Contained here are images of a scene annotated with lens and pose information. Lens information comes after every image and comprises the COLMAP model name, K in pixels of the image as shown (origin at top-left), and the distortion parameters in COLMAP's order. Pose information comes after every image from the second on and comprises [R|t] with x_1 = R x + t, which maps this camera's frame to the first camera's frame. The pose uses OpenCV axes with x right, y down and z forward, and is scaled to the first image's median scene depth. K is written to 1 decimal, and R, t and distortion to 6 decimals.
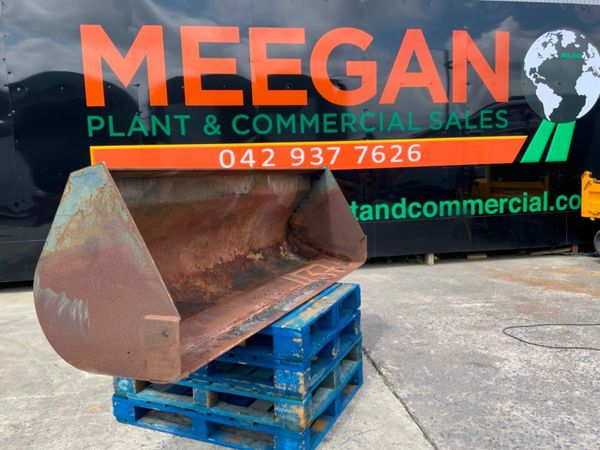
lens RADIAL K [[509.1, 0, 297.7], [0, 509.1, 223.4], [0, 0, 1]] dist [0.066851, -0.129614]
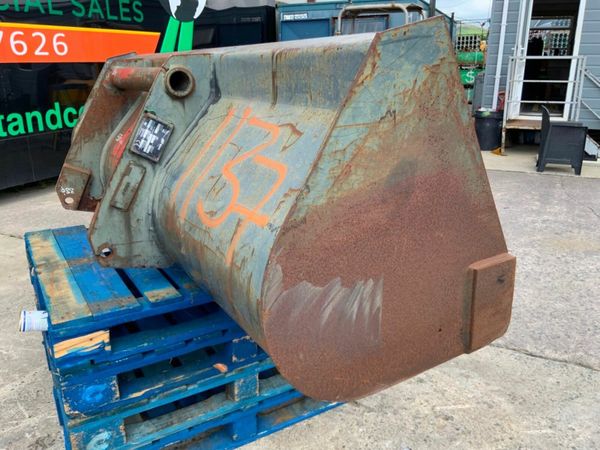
lens RADIAL K [[509.1, 0, 296.5], [0, 509.1, 228.5], [0, 0, 1]] dist [0.066851, -0.129614]
pose [[0.561610, -0.225078, 0.796200, -0.266339], [0.073865, 0.972085, 0.222698, -0.009653], [-0.824098, -0.066258, 0.562558, 0.227632]]
